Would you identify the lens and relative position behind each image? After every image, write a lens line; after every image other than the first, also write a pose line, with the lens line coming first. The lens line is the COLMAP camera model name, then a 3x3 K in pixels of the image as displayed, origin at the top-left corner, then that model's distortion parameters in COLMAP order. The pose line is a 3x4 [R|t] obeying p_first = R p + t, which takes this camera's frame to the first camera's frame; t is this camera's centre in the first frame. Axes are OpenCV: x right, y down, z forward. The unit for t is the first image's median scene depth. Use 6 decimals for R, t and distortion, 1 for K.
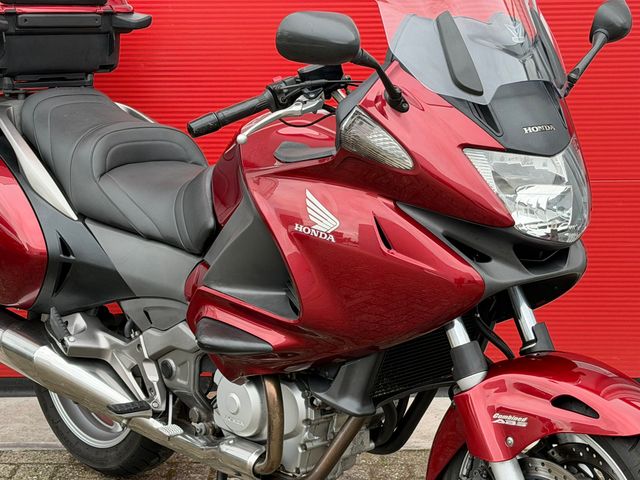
lens RADIAL K [[1440.3, 0, 319.5], [0, 1440.3, 251.7], [0, 0, 1]] dist [0.150034, 0.000000]
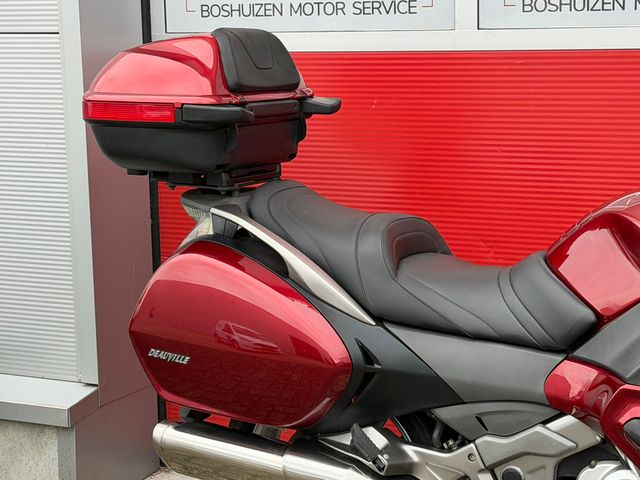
lens RADIAL K [[1440.3, 0, 328.6], [0, 1440.3, 248.1], [0, 0, 1]] dist [0.150034, 0.000000]
pose [[0.938983, -0.065122, 0.337742, -0.566438], [0.080513, 0.996248, -0.031747, -0.049314], [-0.334407, 0.057002, 0.940703, 0.173042]]
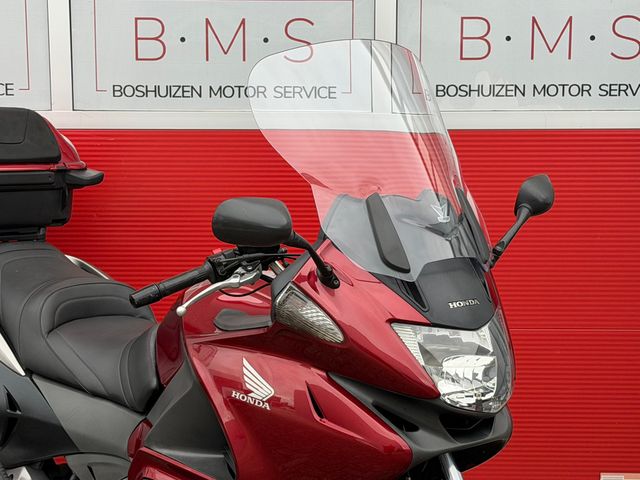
lens RADIAL K [[1440.3, 0, 322.0], [0, 1440.3, 251.7], [0, 0, 1]] dist [0.150034, 0.000000]
pose [[0.999662, 0.006237, 0.025220, 0.018950], [-0.004343, 0.997216, -0.074443, -0.038236], [-0.025615, 0.074309, 0.996906, -0.042326]]
